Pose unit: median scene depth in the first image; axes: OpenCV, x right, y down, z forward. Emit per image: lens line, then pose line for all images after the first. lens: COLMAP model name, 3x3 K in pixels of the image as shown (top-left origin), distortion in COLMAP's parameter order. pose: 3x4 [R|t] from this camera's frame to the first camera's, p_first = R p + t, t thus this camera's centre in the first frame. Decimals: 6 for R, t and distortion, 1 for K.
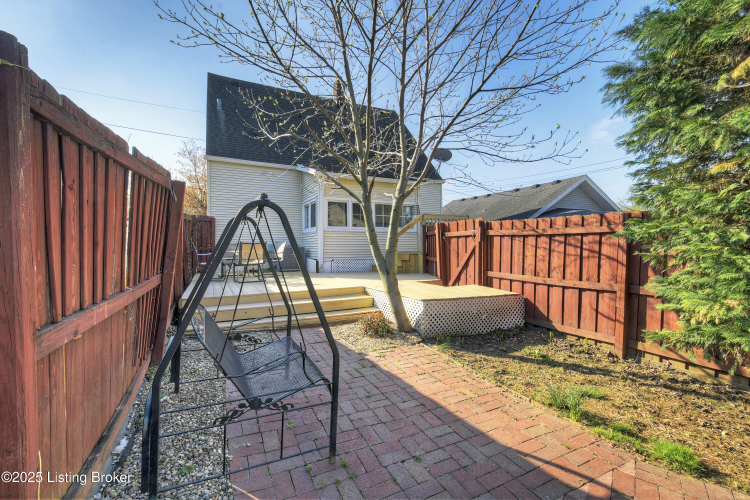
lens RADIAL K [[331.1, 0, 375.4], [0, 331.1, 252.1], [0, 0, 1]] dist [-0.000265, -0.000252]
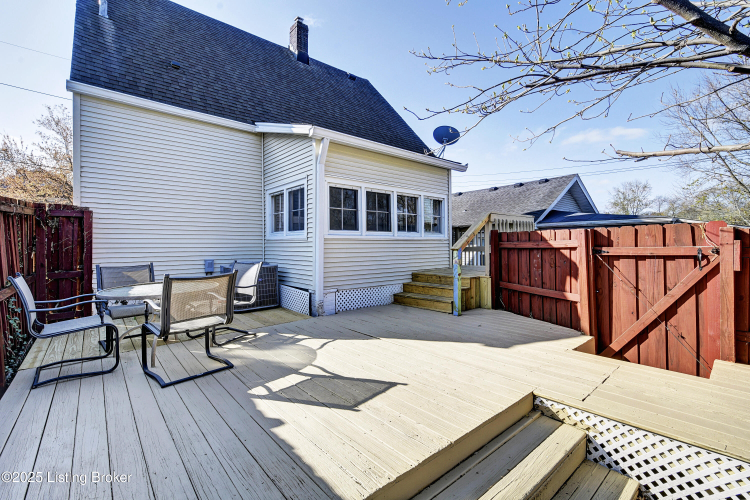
lens RADIAL K [[331.1, 0, 375.1], [0, 331.1, 246.2], [0, 0, 1]] dist [-0.000265, -0.000252]
pose [[0.969735, 0.000233, 0.244158, -0.196877], [0.003255, 0.999898, -0.013882, -0.041118], [-0.244136, 0.014257, 0.969636, 0.426494]]
